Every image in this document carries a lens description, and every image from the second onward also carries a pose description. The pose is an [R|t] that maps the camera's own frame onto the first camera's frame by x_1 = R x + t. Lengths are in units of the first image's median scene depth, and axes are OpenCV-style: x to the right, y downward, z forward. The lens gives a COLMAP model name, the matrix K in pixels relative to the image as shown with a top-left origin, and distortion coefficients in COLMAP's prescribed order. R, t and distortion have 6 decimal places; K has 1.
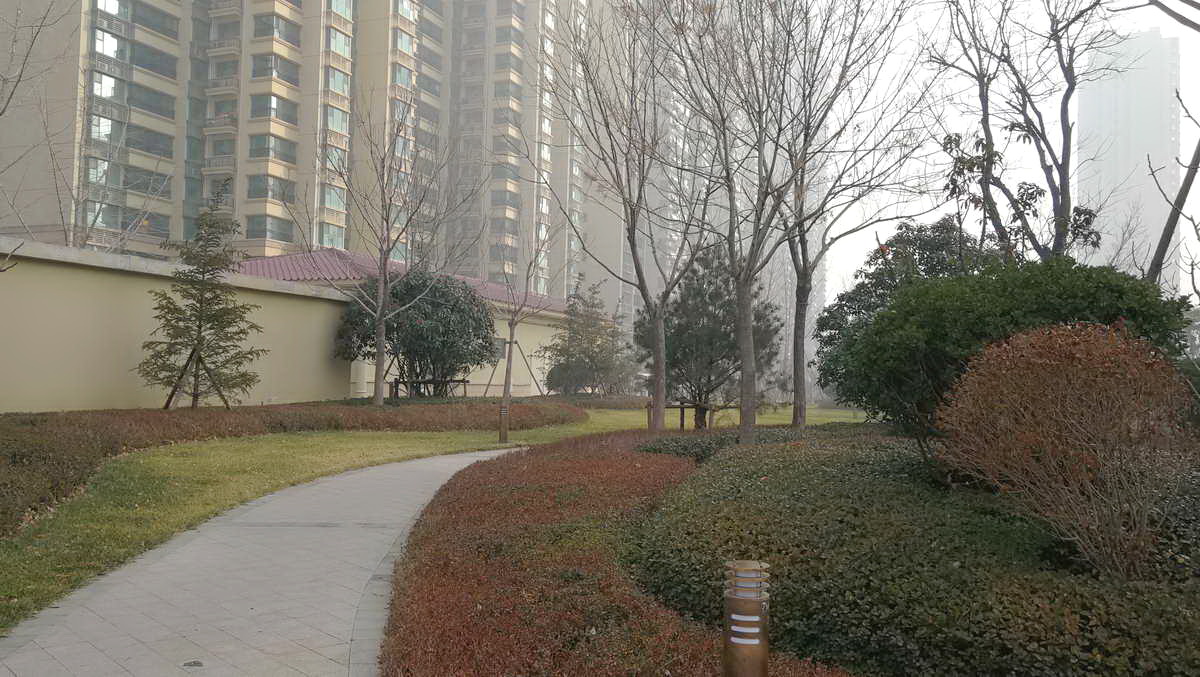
lens RADIAL K [[1050.1, 0, 600.0], [0, 1050.1, 338.5], [0, 0, 1]] dist [0.003806, -0.002904]
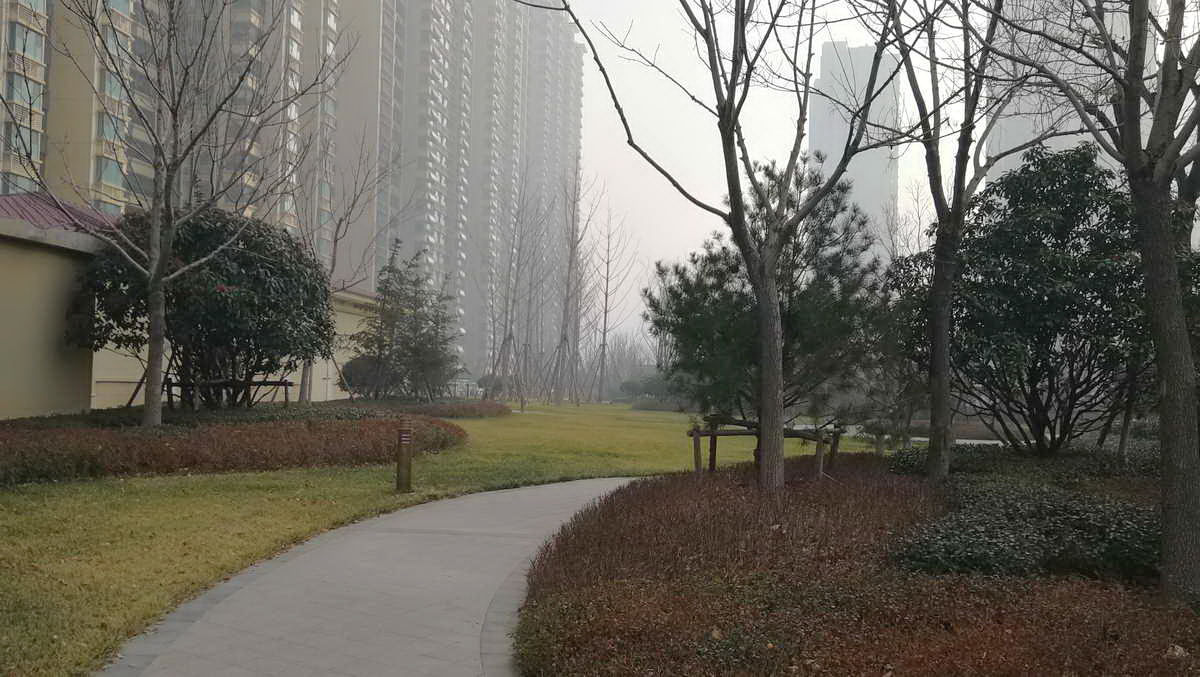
lens RADIAL K [[1050.1, 0, 600.0], [0, 1050.1, 338.5], [0, 0, 1]] dist [0.003806, -0.002904]
pose [[0.963995, 0.013762, 0.265565, -0.120732], [-0.014920, 0.999886, 0.002346, 0.009368], [-0.265502, -0.006224, 0.964090, 0.344555]]
